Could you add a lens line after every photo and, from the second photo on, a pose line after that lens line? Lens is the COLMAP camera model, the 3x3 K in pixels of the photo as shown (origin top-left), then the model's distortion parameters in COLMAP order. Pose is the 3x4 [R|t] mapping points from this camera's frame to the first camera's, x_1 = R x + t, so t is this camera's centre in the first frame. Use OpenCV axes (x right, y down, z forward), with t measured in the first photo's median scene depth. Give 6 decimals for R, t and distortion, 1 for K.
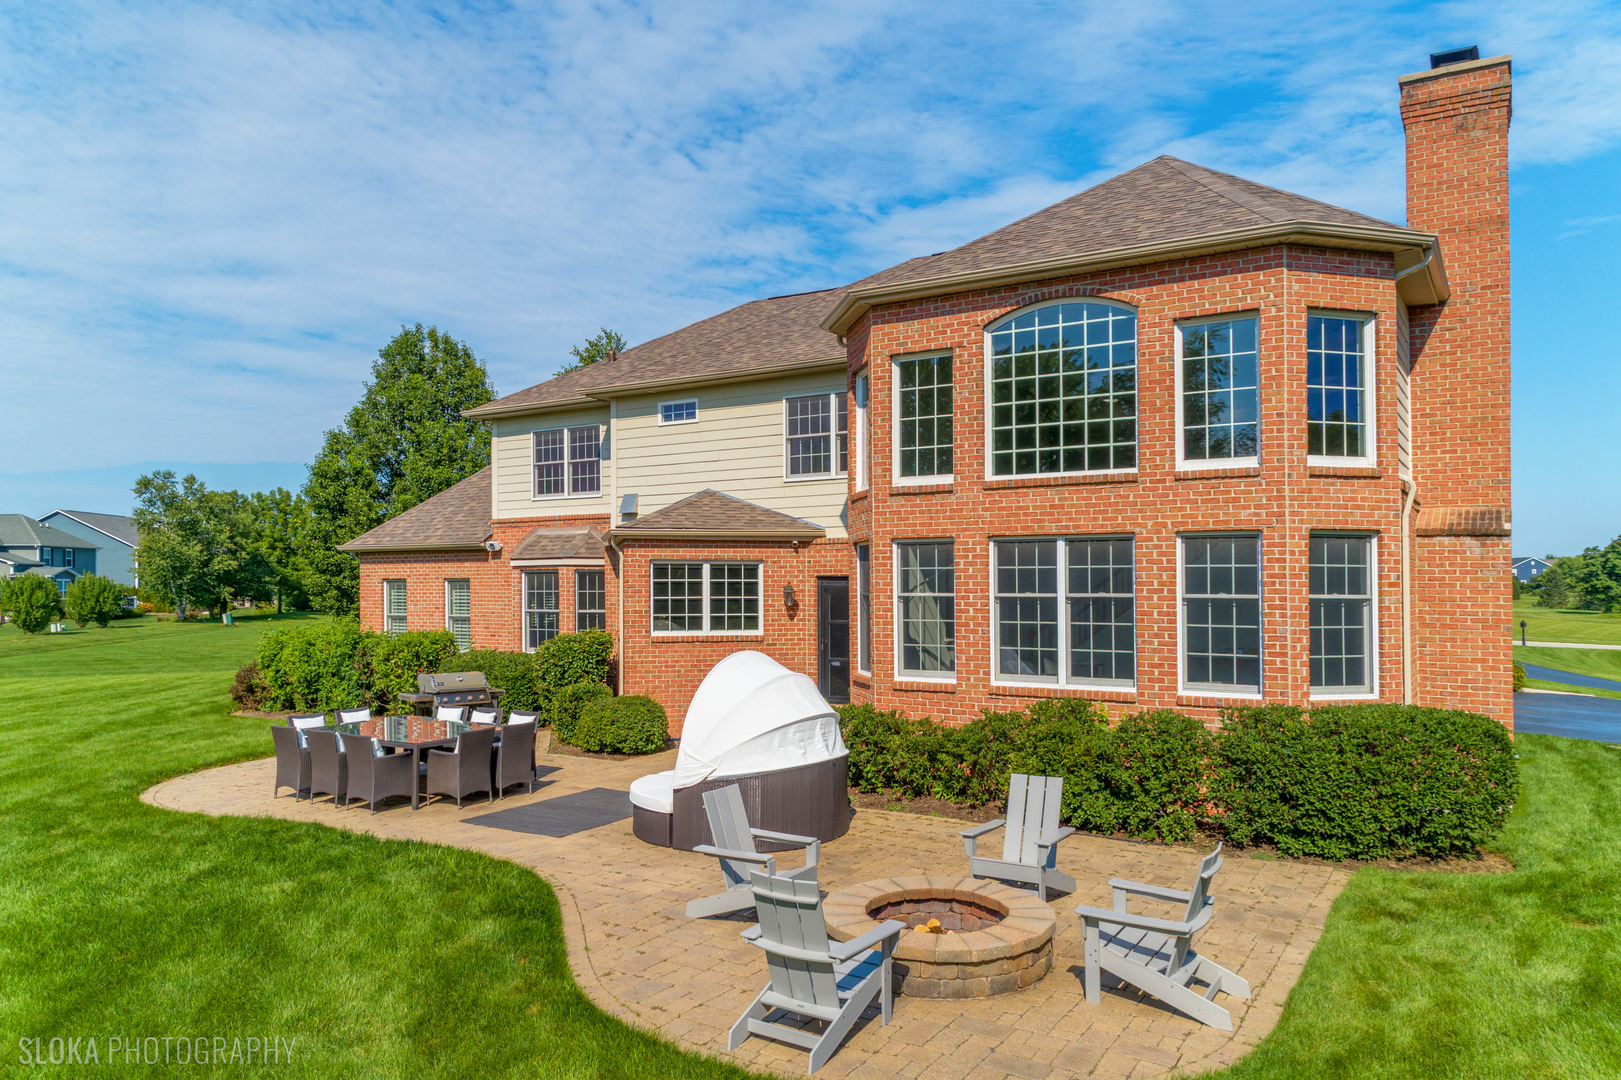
lens RADIAL K [[1065.8, 0, 782.3], [0, 1065.8, 533.5], [0, 0, 1]] dist [0.031449, -0.003125]
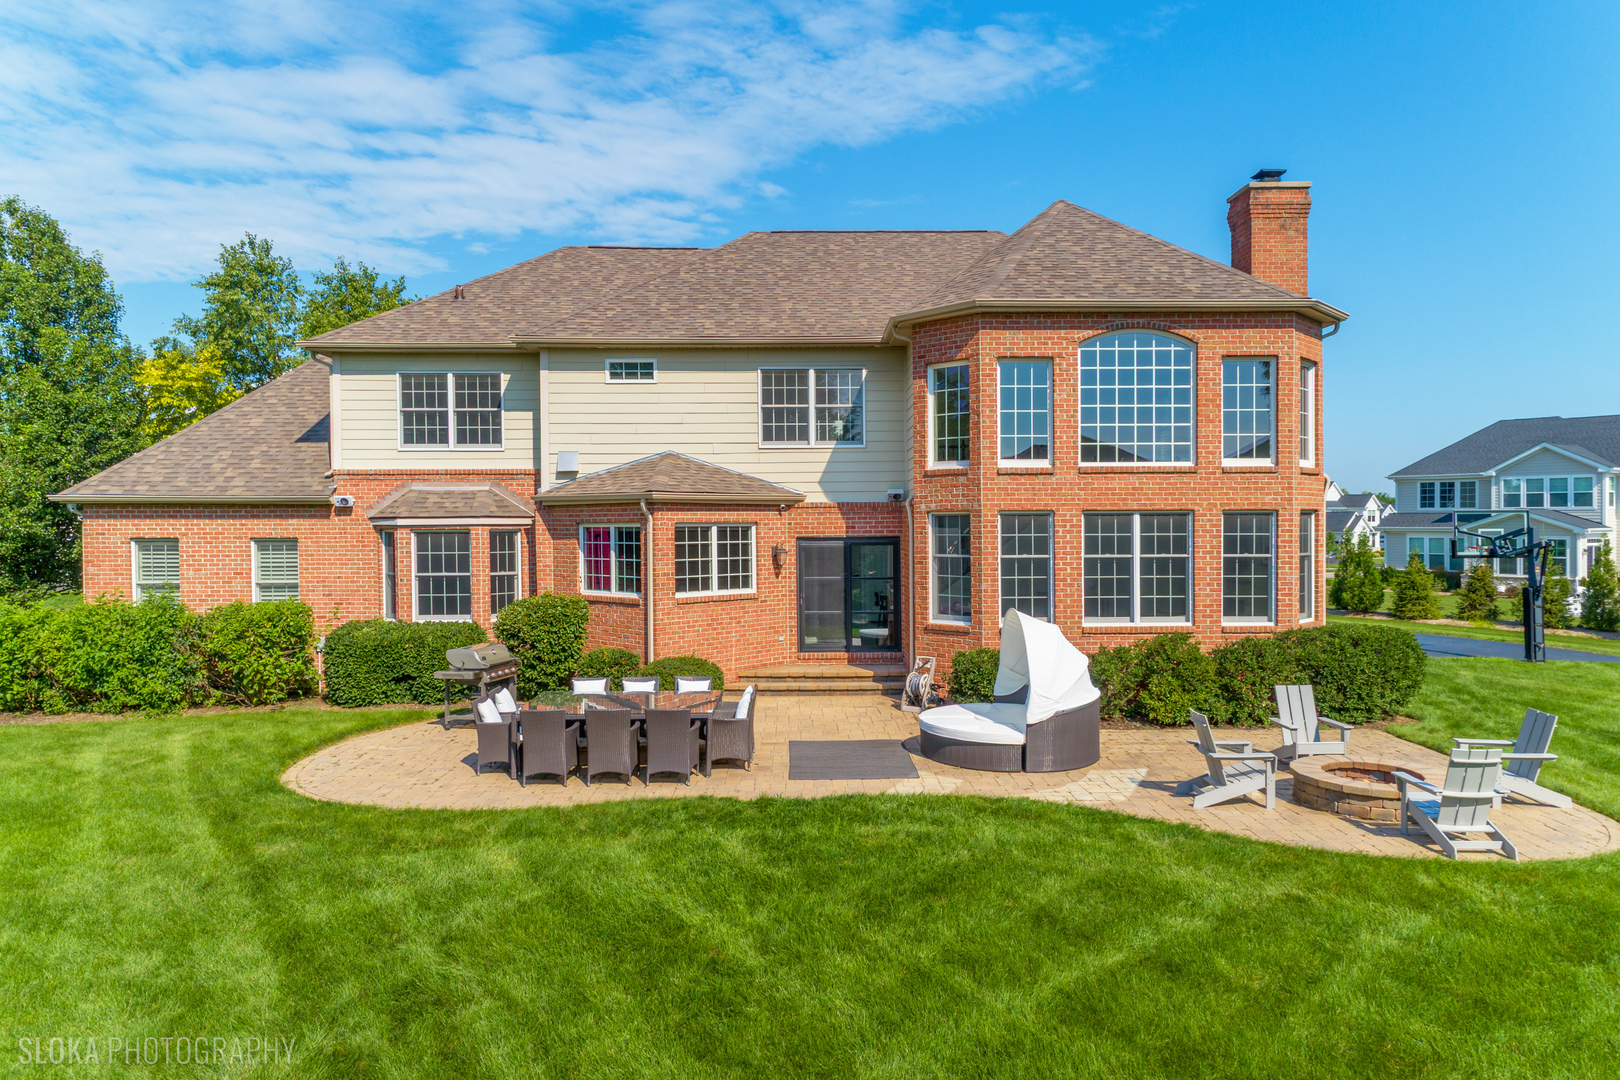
lens RADIAL K [[1109.9, 0, 824.5], [0, 1109.9, 540.0], [0, 0, 1]] dist [0.043605, 0.001877]
pose [[0.845618, -0.009015, 0.533713, -0.561530], [-0.022990, 0.998314, 0.053289, -0.018581], [-0.533294, -0.057332, 0.843985, 0.029890]]
